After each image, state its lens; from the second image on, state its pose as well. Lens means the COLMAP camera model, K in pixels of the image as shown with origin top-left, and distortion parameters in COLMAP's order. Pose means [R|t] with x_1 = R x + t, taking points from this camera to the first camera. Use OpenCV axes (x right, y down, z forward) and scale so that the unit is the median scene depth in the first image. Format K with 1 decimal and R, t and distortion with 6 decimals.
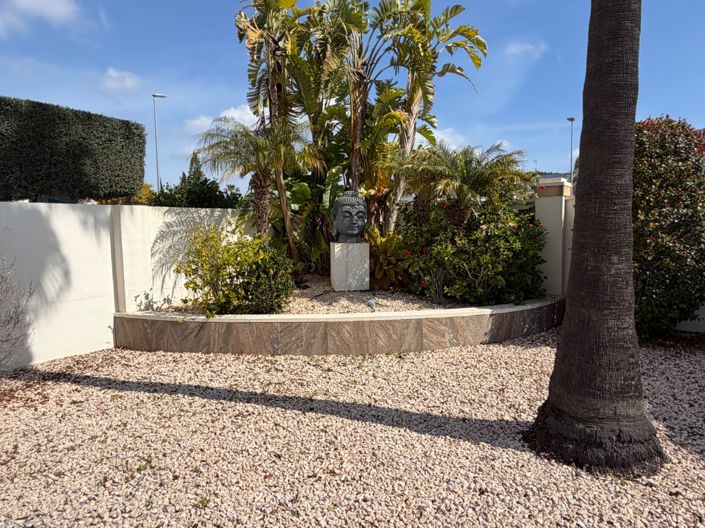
lens RADIAL K [[480.3, 0, 352.5], [0, 480.3, 264.0], [0, 0, 1]] dist [0.004344, 0.000400]
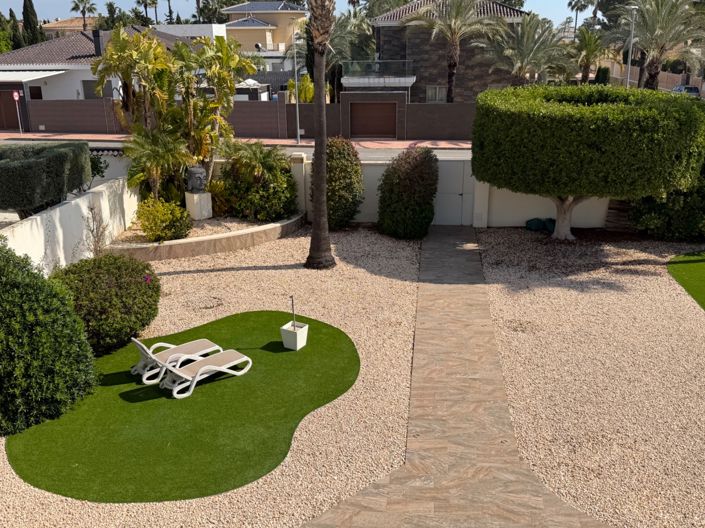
lens RADIAL K [[709.5, 0, 352.5], [0, 709.5, 264.0], [0, 0, 1]] dist [0.001483, 0.001691]
pose [[0.870665, -0.149737, 0.468531, -1.050649], [0.038349, 0.970303, 0.238834, -0.527845], [-0.490380, -0.189977, 0.850551, -2.143883]]
